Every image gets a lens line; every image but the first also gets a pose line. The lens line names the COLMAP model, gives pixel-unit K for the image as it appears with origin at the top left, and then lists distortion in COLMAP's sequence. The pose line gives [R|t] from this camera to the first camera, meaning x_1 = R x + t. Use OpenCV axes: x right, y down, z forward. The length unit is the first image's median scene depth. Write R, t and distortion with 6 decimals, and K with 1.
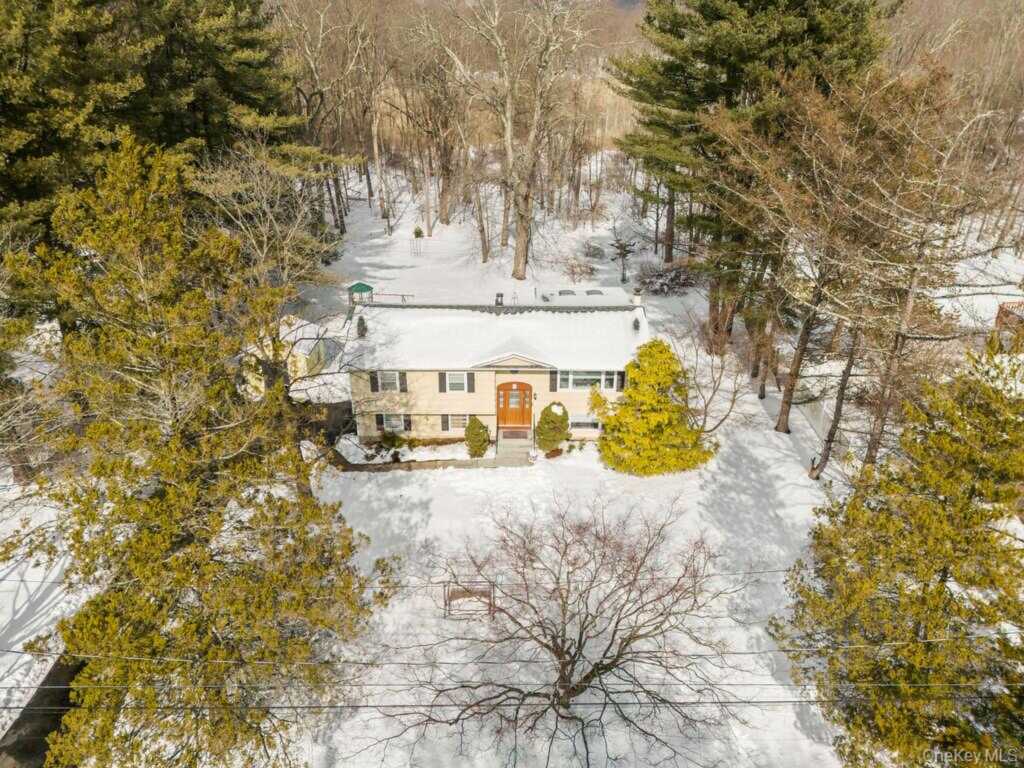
lens RADIAL K [[712.6, 0, 490.3], [0, 712.6, 386.9], [0, 0, 1]] dist [0.007048, 0.000654]
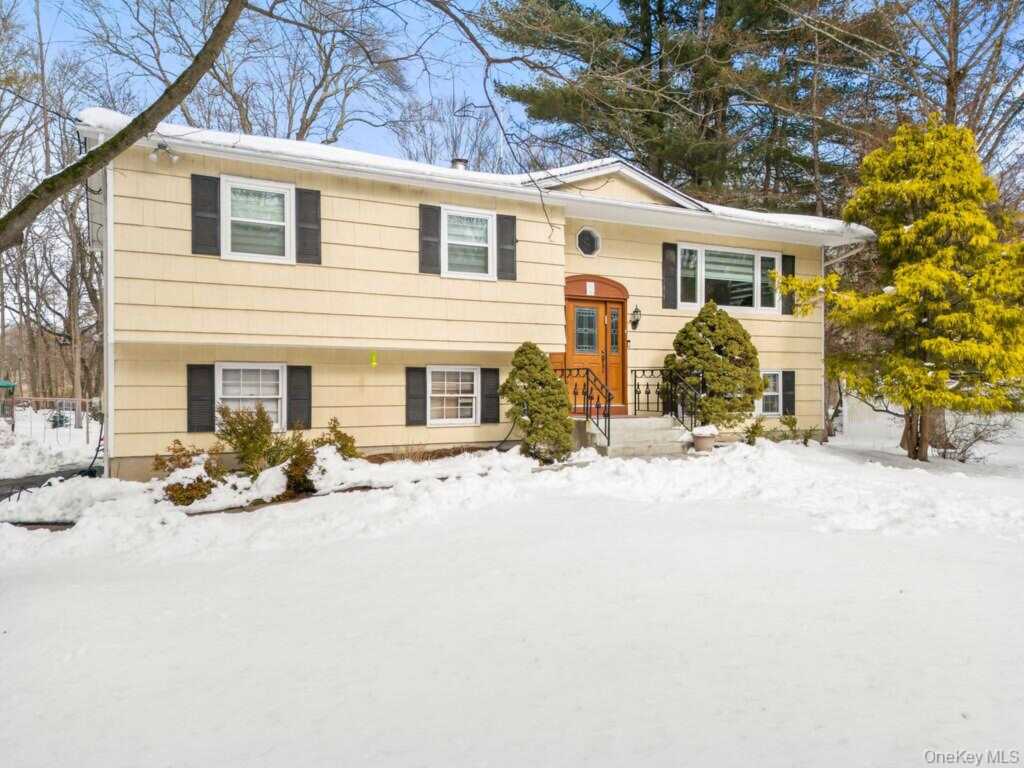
lens RADIAL K [[712.6, 0, 490.3], [0, 712.6, 386.9], [0, 0, 1]] dist [0.007048, 0.000654]
pose [[0.882897, 0.005991, 0.469528, -0.191751], [0.185739, 0.913912, -0.360924, 0.174708], [-0.431269, 0.405868, 0.805778, 0.732851]]
